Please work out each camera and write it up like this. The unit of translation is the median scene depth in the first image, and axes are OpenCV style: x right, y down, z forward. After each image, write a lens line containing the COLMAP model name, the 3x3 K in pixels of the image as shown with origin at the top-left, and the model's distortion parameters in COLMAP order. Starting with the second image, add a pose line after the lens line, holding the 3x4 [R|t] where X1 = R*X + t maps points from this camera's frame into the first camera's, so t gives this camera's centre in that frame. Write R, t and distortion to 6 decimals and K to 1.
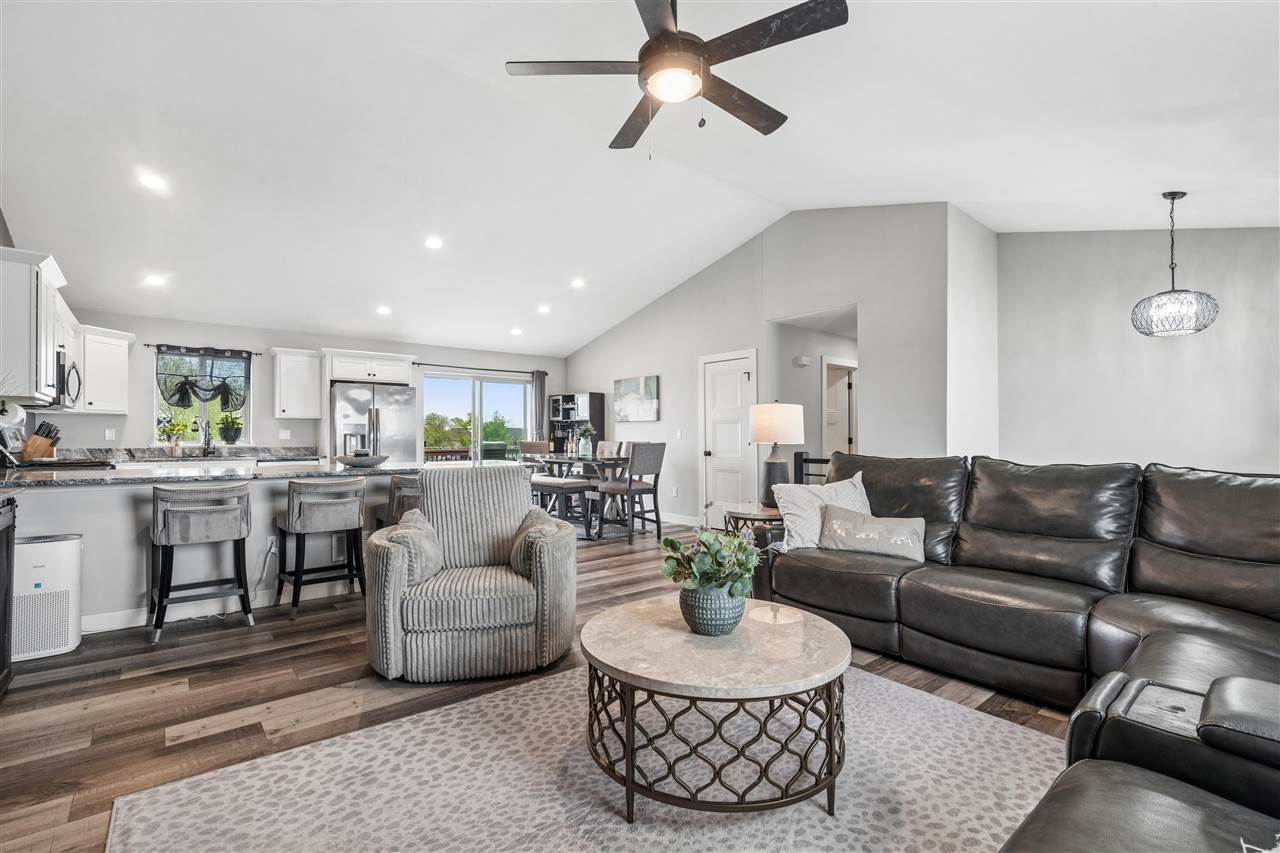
lens RADIAL K [[583.6, 0, 638.4], [0, 583.6, 432.8], [0, 0, 1]] dist [0.001759, 0.002211]
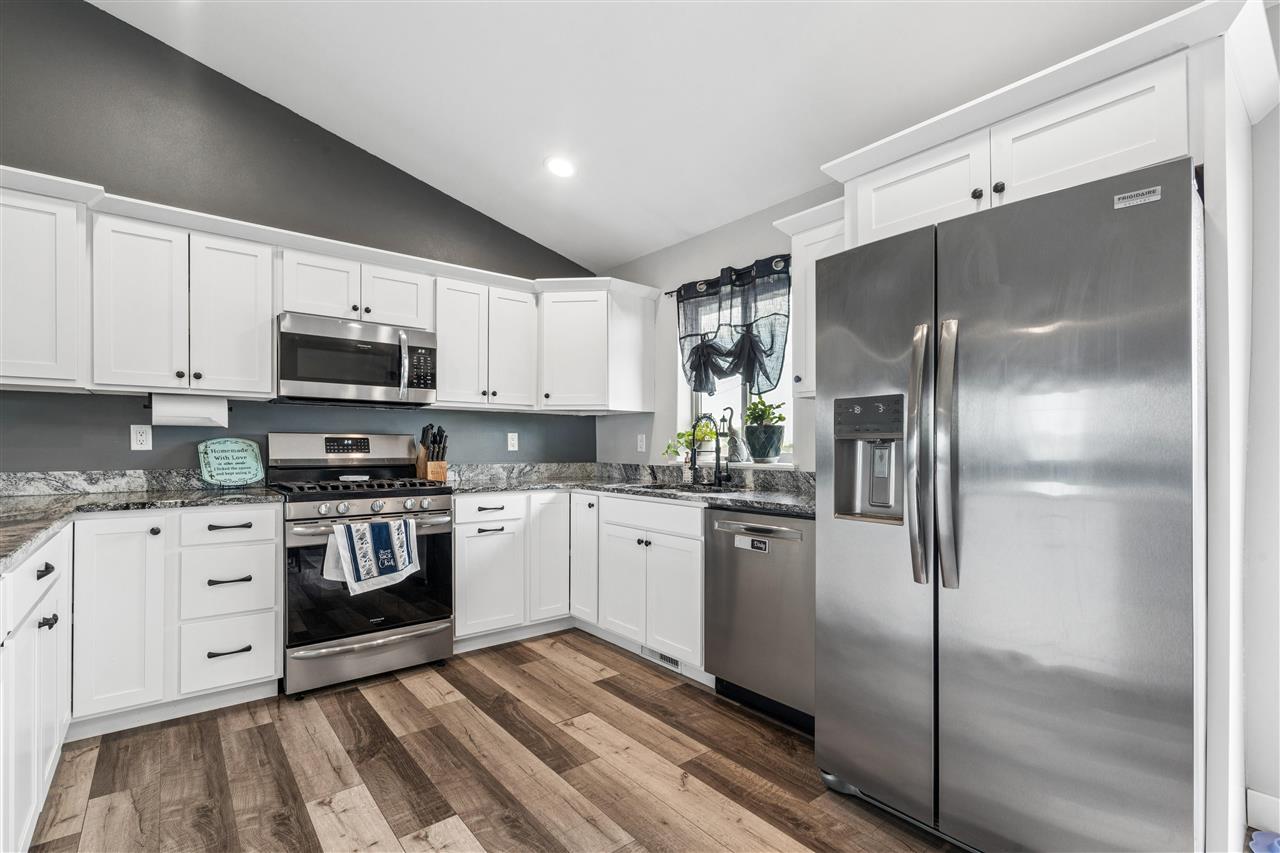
lens RADIAL K [[583.6, 0, 638.2], [0, 583.6, 446.8], [0, 0, 1]] dist [0.001759, 0.002211]
pose [[-0.019214, -0.001723, -0.999814, -0.189798], [0.002484, 0.999995, -0.001771, 0.006272], [0.999812, -0.002517, -0.019210, 0.775071]]
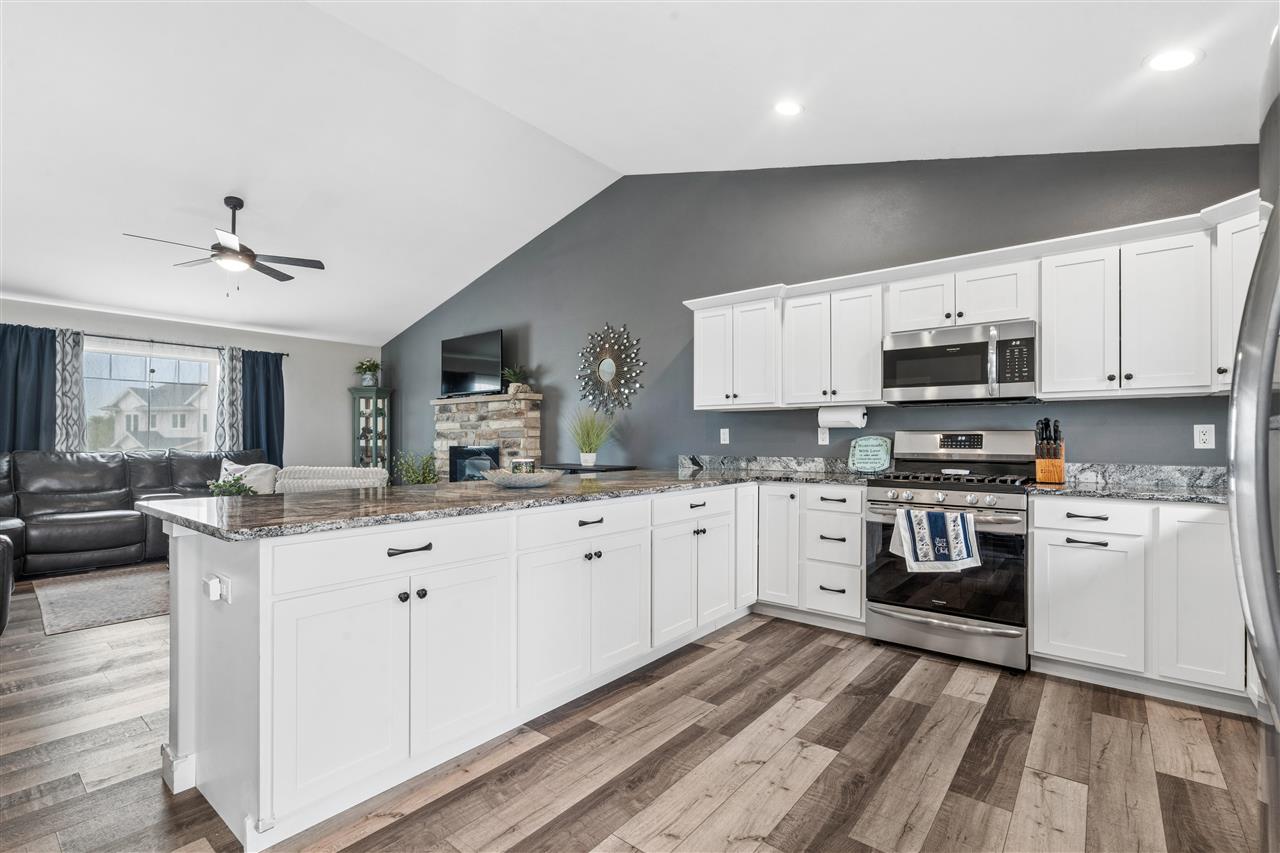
lens RADIAL K [[583.6, 0, 646.0], [0, 583.6, 438.6], [0, 0, 1]] dist [0.001759, 0.002211]
pose [[-0.980668, -0.006965, -0.195553, -0.275763], [-0.005002, 0.999932, -0.010530, 0.007653], [0.195613, -0.009348, -0.980637, 0.949514]]
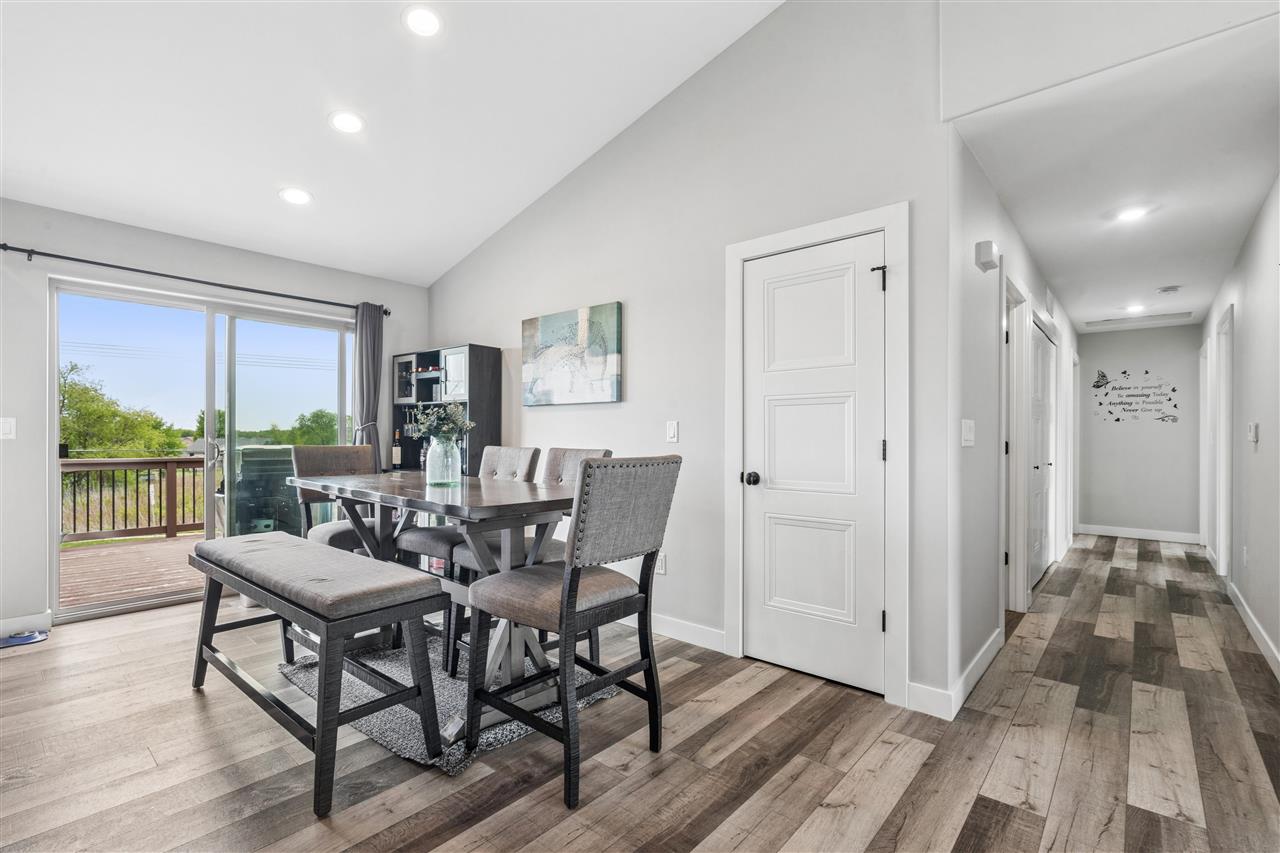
lens RADIAL K [[583.6, 0, 645.0], [0, 583.6, 431.9], [0, 0, 1]] dist [0.001759, 0.002211]
pose [[0.986730, 0.007410, 0.162201, -0.019971], [-0.007120, 0.999972, -0.002365, 0.003630], [-0.162214, 0.001179, 0.986755, 0.548370]]
